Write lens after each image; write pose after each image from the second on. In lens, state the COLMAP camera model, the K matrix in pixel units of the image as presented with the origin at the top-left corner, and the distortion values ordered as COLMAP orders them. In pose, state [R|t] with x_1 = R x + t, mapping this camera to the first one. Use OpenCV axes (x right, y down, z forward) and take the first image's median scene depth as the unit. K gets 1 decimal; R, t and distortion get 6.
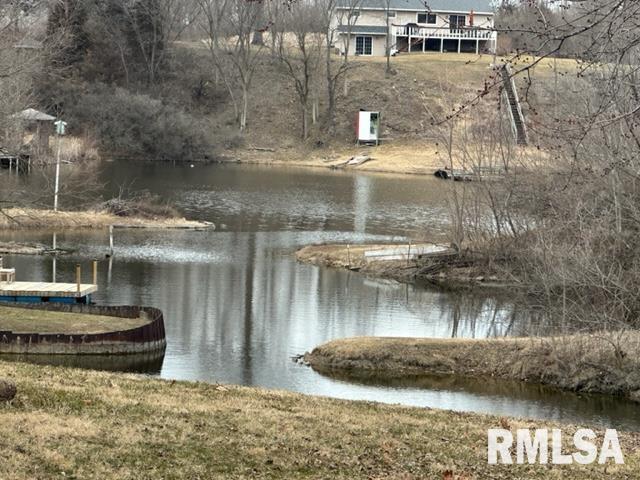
lens RADIAL K [[2812.9, 0, 320.0], [0, 2812.9, 240.0], [0, 0, 1]] dist [-0.092946, 0.415905]
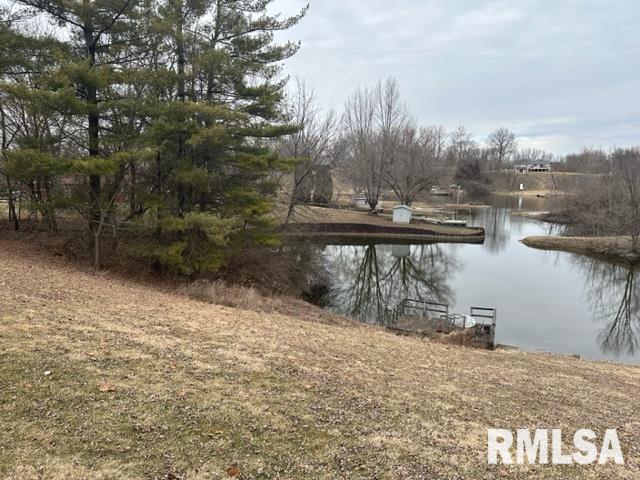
lens RADIAL K [[445.4, 0, 320.0], [0, 445.4, 240.0], [0, 0, 1]] dist [0.064981, -0.074288]
pose [[0.924900, 0.028328, -0.379154, -0.010314], [-0.000780, 0.997360, 0.072612, -0.002770], [0.380210, -0.066863, 0.922480, 0.101863]]
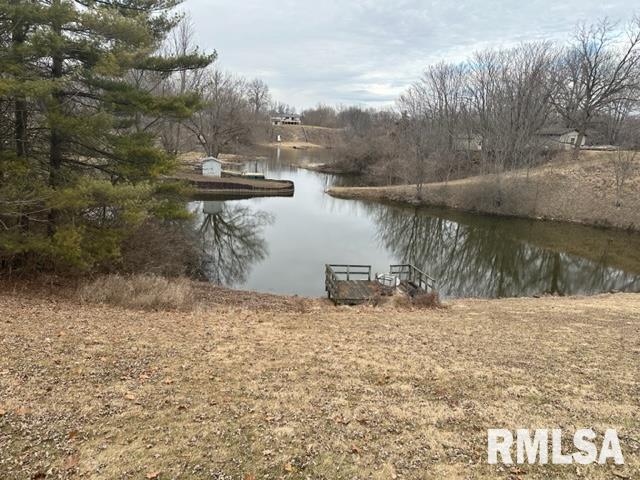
lens RADIAL K [[445.4, 0, 320.0], [0, 445.4, 240.0], [0, 0, 1]] dist [0.064981, -0.074288]
pose [[0.987661, -0.024633, 0.154657, -0.046493], [-0.004002, 0.983259, 0.182169, -0.004554], [-0.156555, -0.180540, 0.971028, 0.110967]]
